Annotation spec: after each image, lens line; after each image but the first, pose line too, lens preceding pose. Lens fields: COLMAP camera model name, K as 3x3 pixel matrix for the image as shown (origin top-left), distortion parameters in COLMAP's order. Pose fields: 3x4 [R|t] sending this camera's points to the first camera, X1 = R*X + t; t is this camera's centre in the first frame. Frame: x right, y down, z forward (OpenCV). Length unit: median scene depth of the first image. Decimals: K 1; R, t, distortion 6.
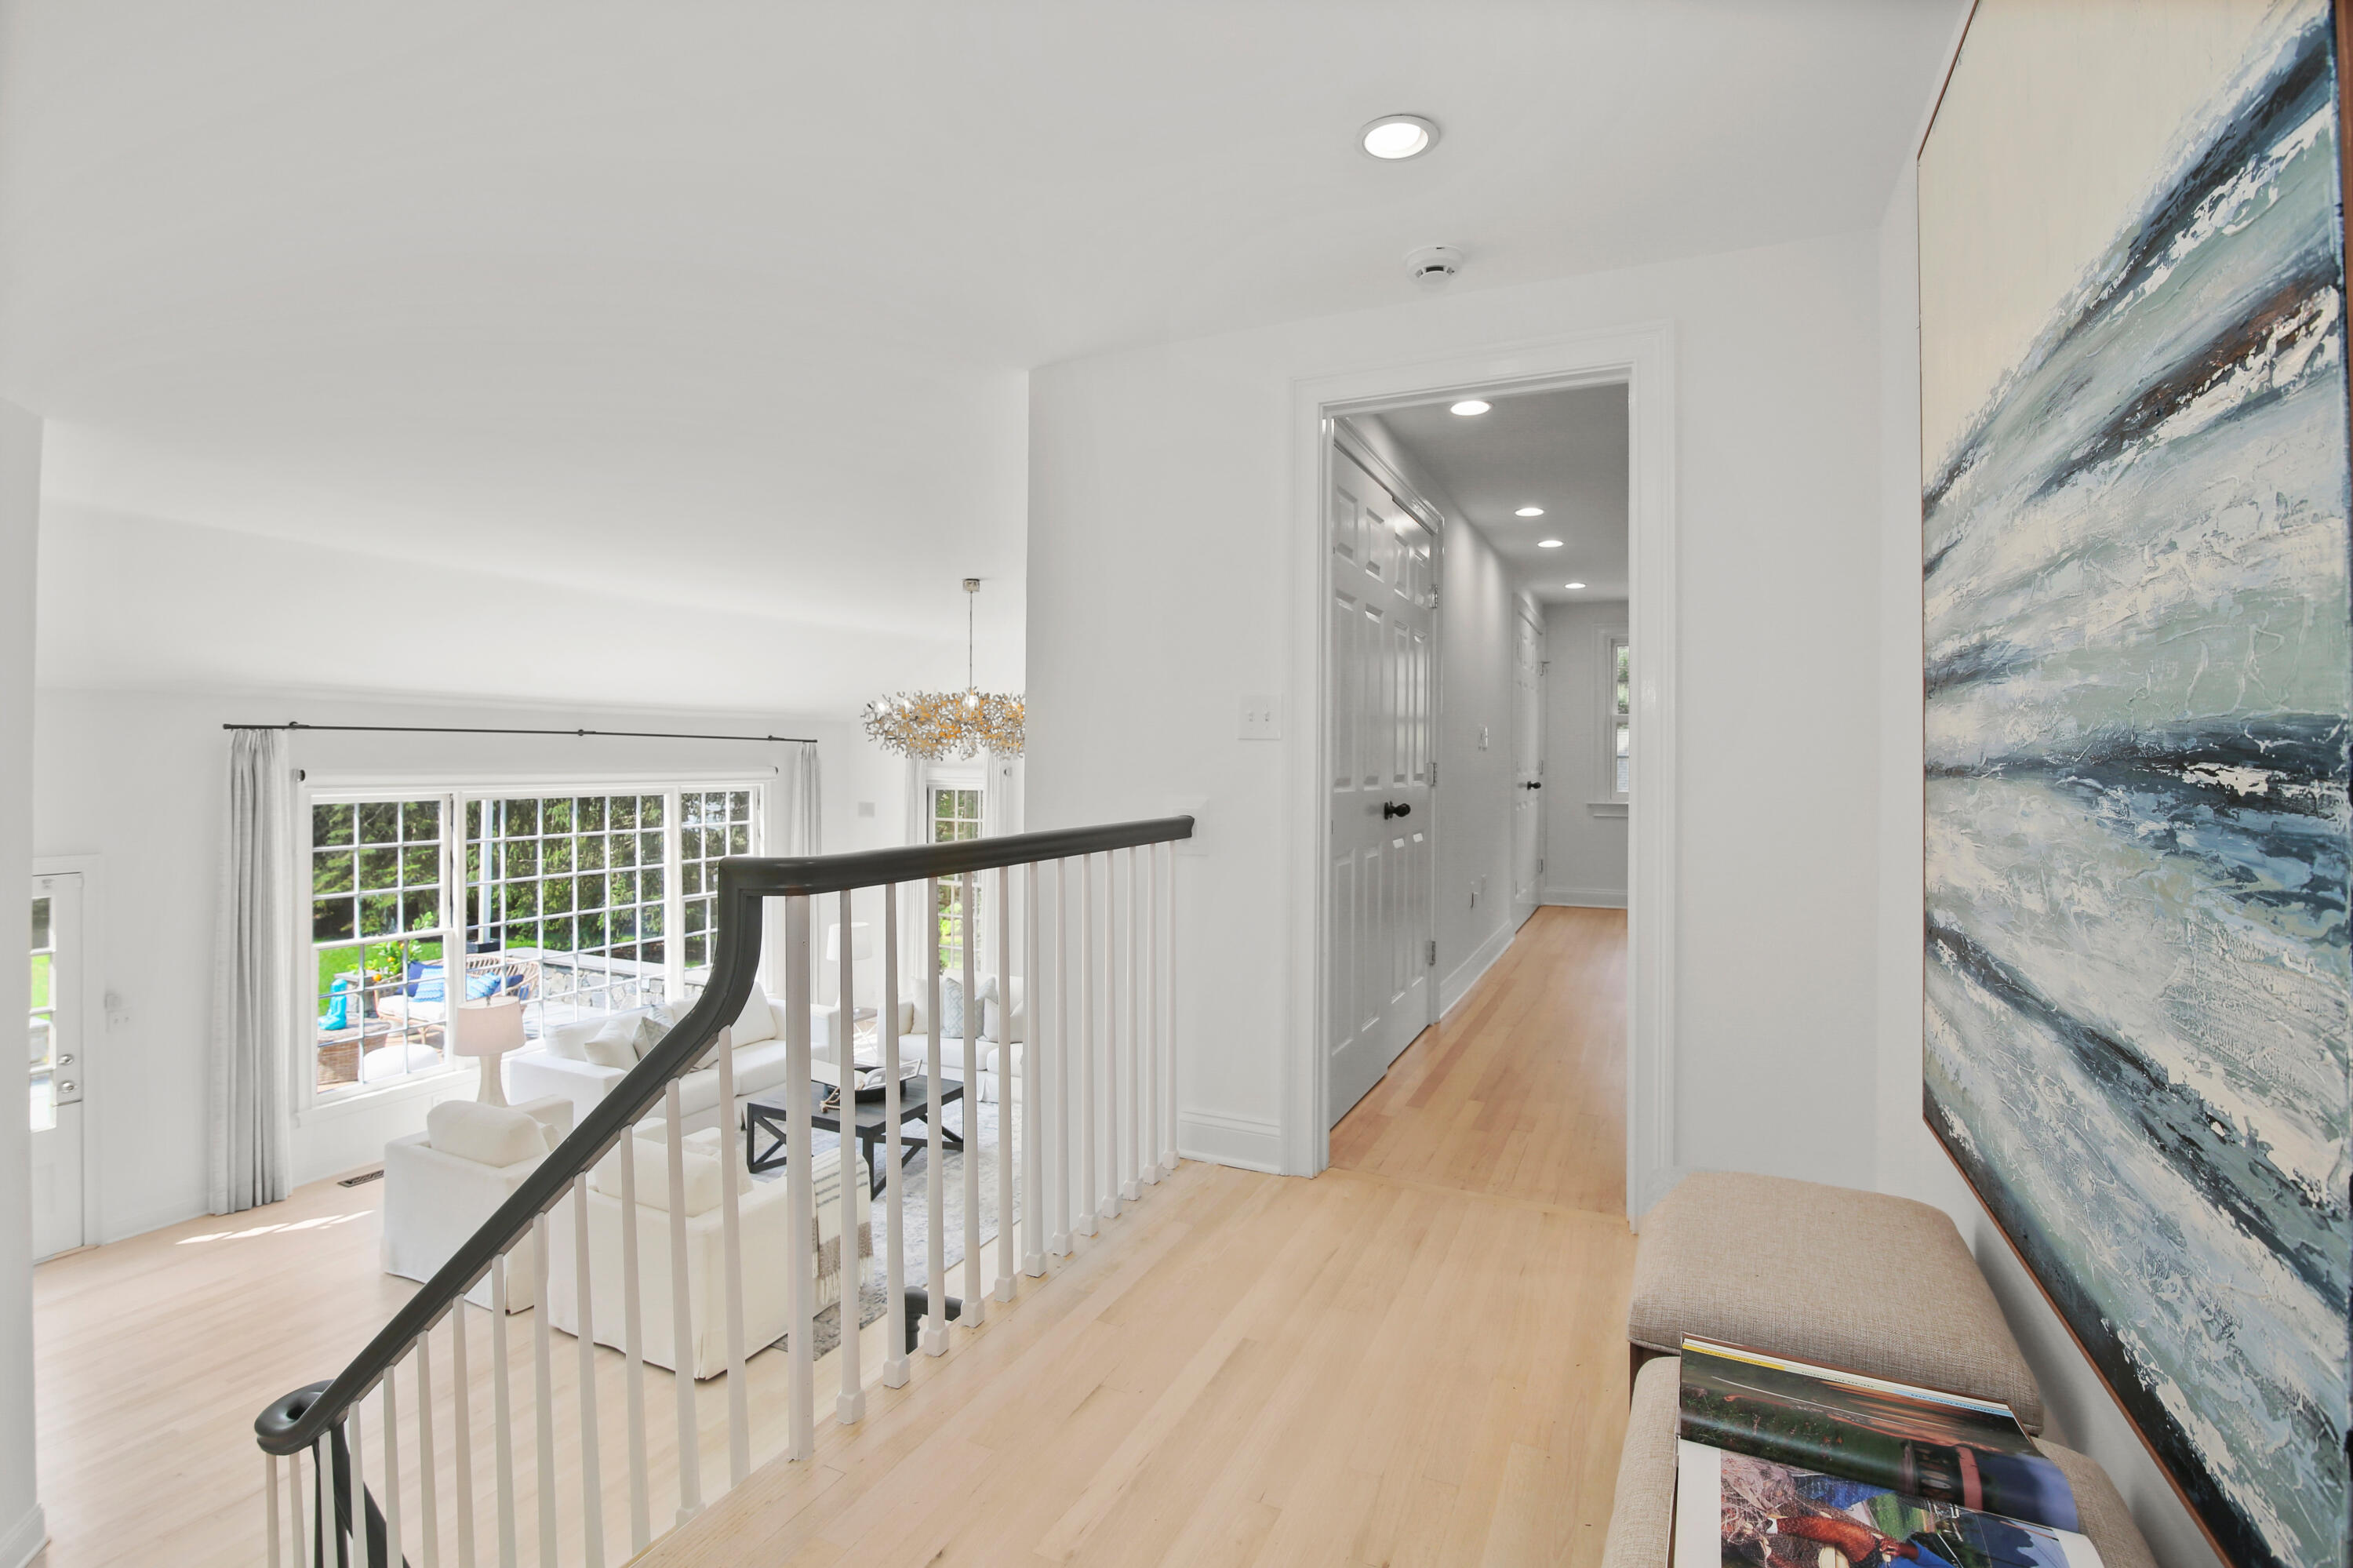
lens RADIAL K [[1081.3, 0, 1170.3], [0, 1081.3, 772.1], [0, 0, 1]] dist [-0.022415, 0.002056]
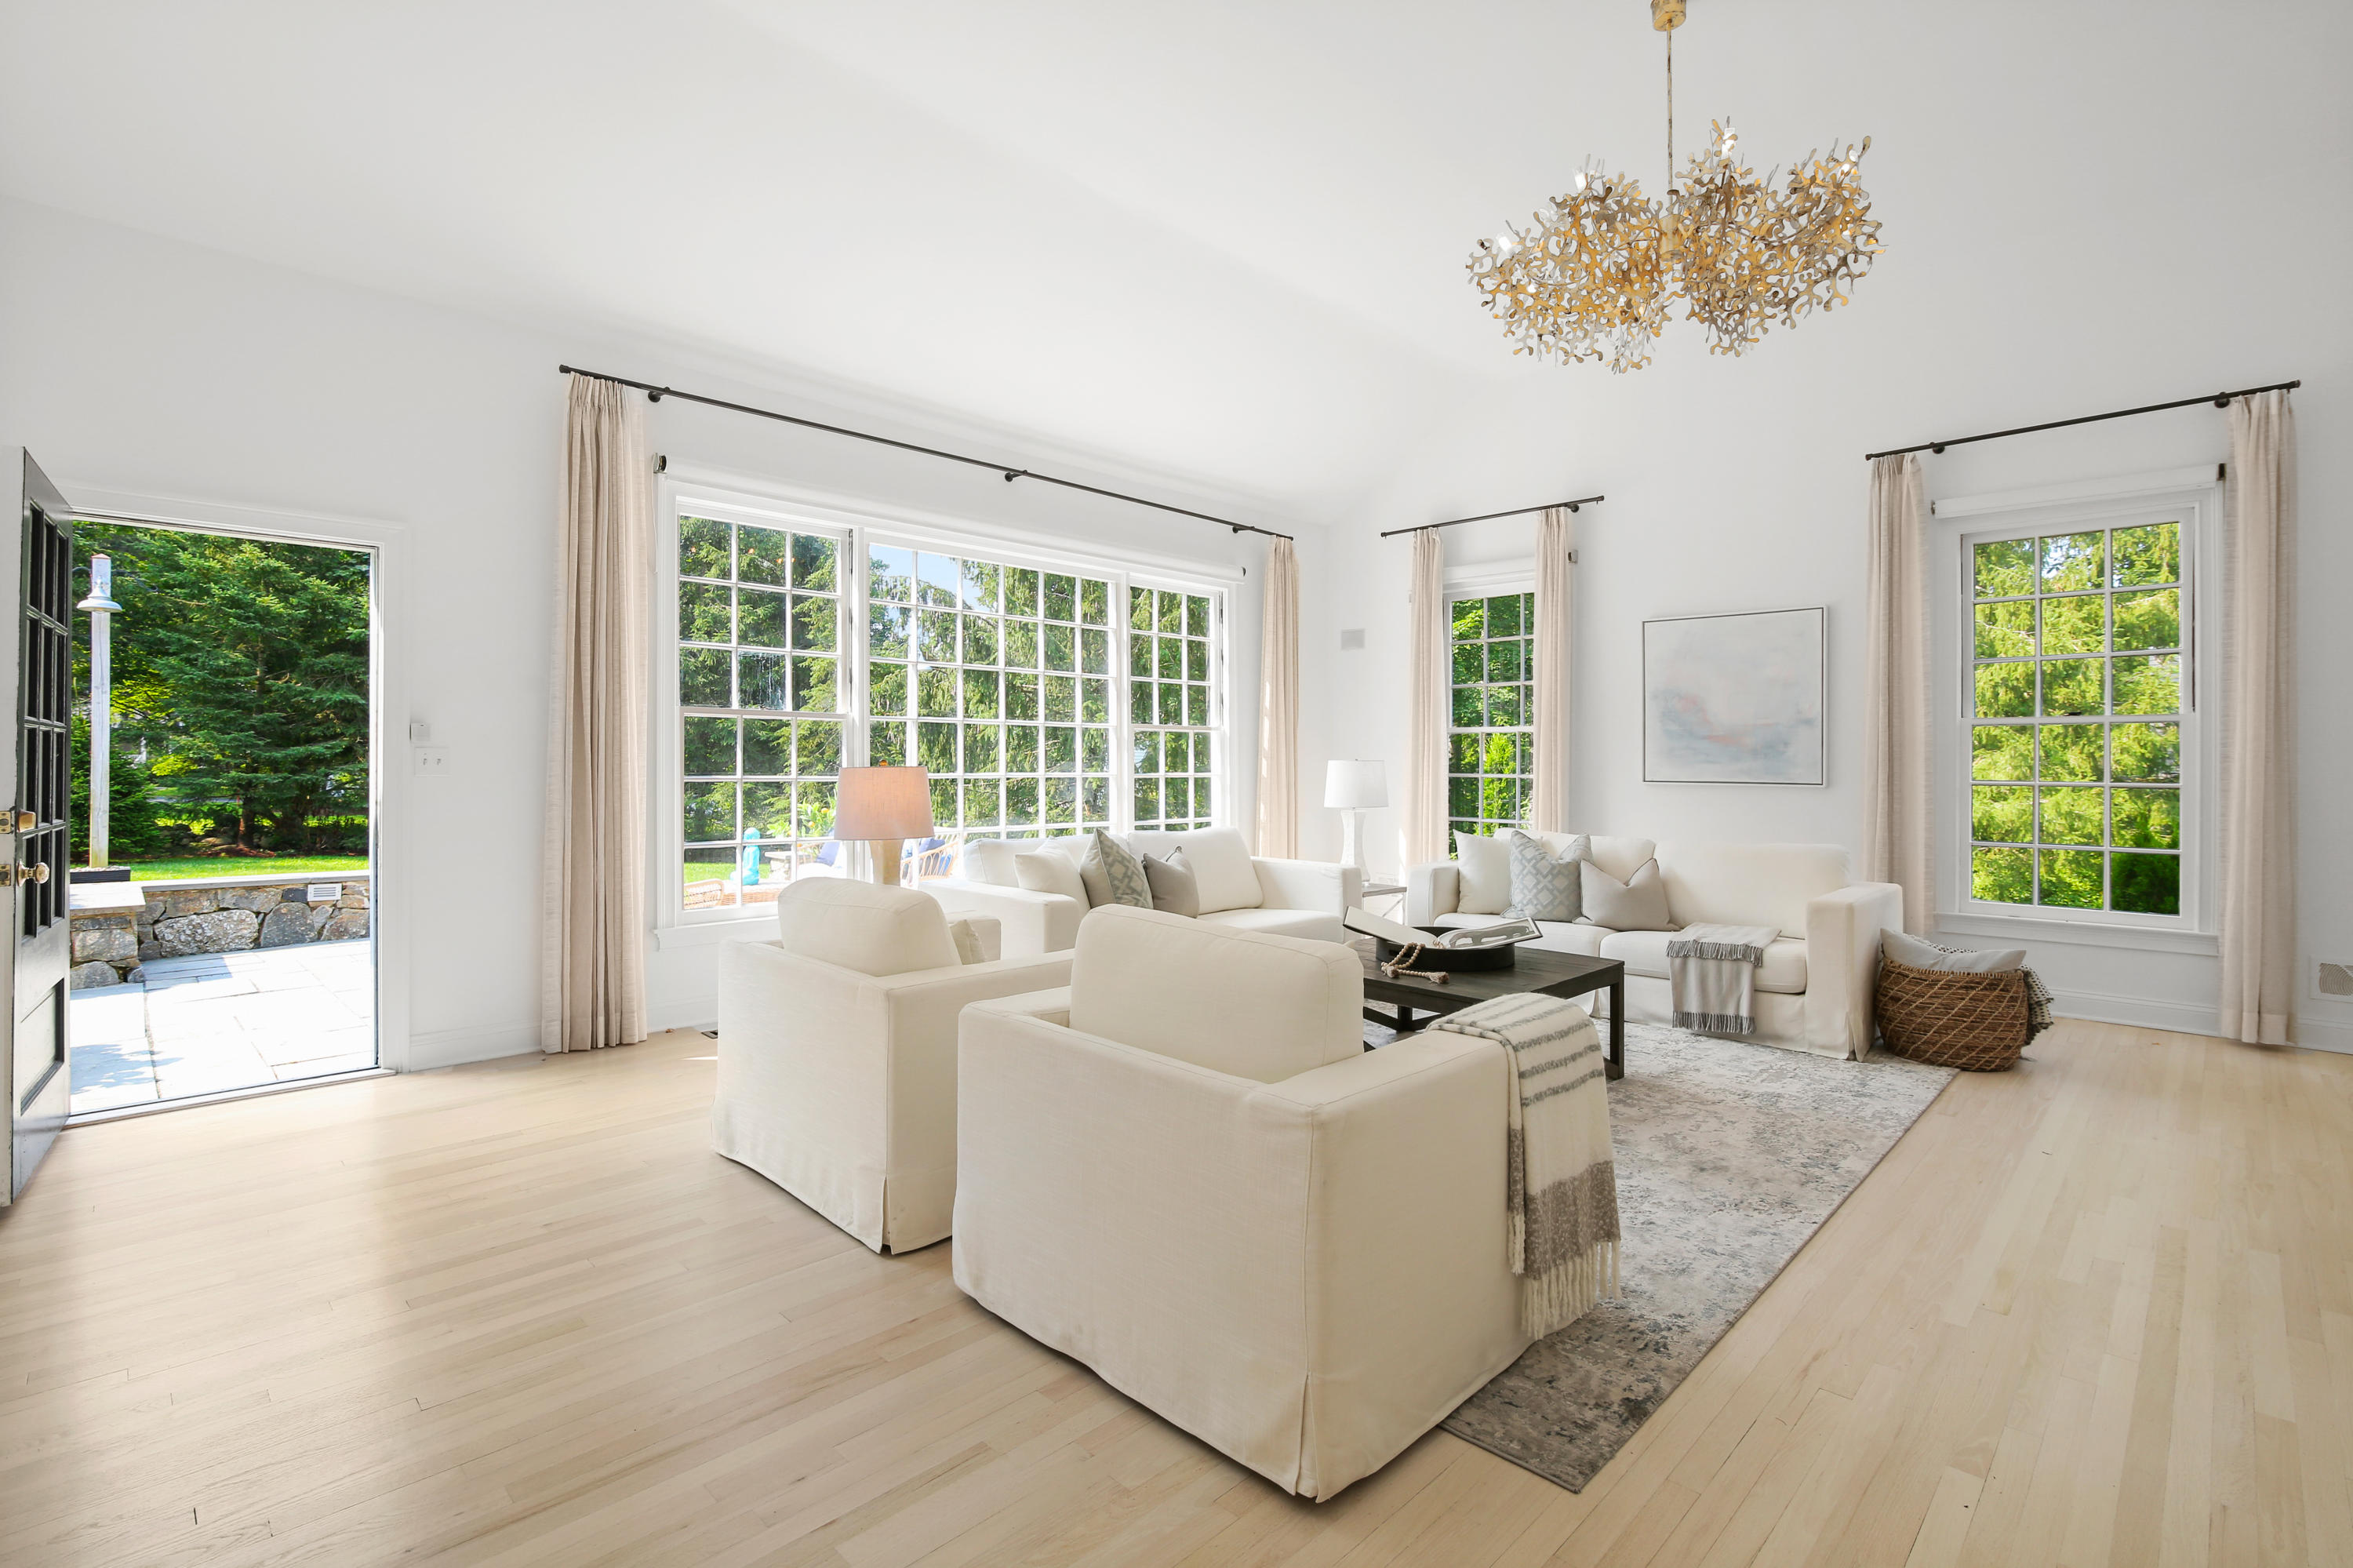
lens RADIAL K [[1081.3, 0, 1167.3], [0, 1081.3, 785.4], [0, 0, 1]] dist [-0.022415, 0.002056]
pose [[0.939438, 0.002798, -0.342707, -0.237867], [-0.000283, 0.999973, 0.007387, 0.208620], [0.342718, -0.006843, 0.939413, 0.421040]]
